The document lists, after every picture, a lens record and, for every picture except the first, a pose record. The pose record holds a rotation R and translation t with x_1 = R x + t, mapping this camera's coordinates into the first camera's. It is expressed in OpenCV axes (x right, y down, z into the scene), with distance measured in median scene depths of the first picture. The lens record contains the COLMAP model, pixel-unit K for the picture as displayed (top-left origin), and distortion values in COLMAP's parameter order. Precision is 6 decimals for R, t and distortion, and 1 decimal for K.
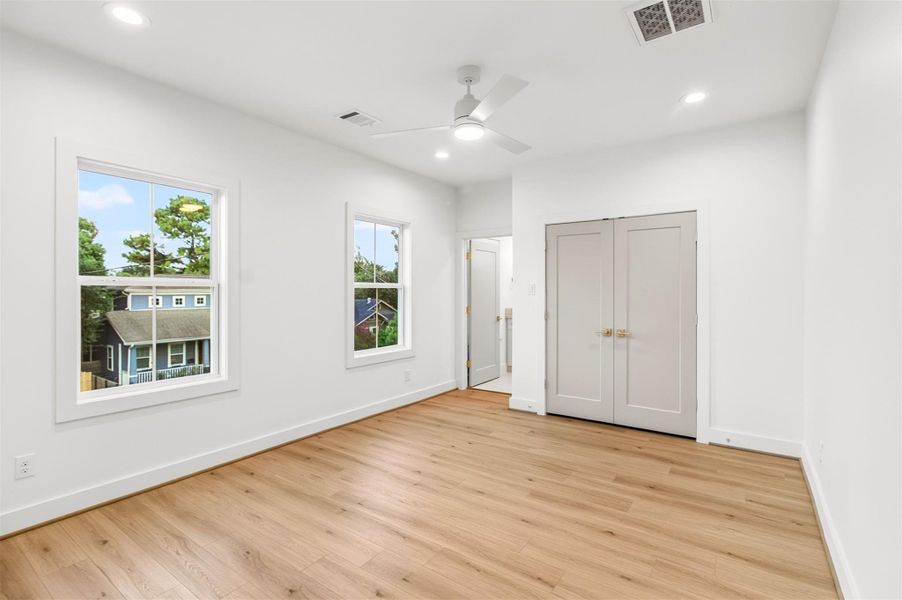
lens RADIAL K [[420.2, 0, 450.6], [0, 420.2, 292.1], [0, 0, 1]] dist [-0.001276, -0.000040]
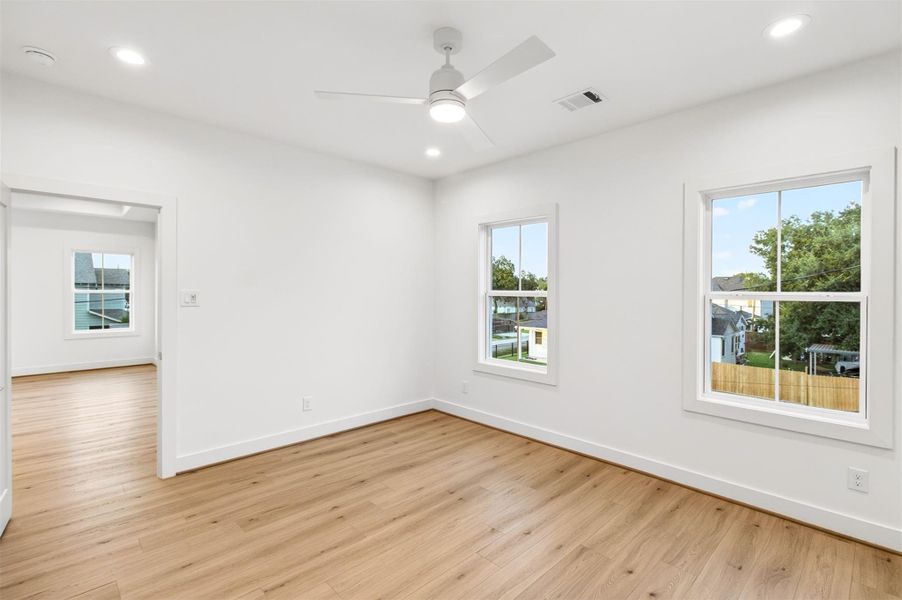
lens RADIAL K [[420.2, 0, 450.6], [0, 420.2, 292.1], [0, 0, 1]] dist [-0.001276, -0.000040]
pose [[-0.174782, 0.004685, -0.984596, 0.703779], [-0.010081, 0.999928, 0.006547, -0.024348], [0.984556, 0.011070, -0.174722, 0.972612]]
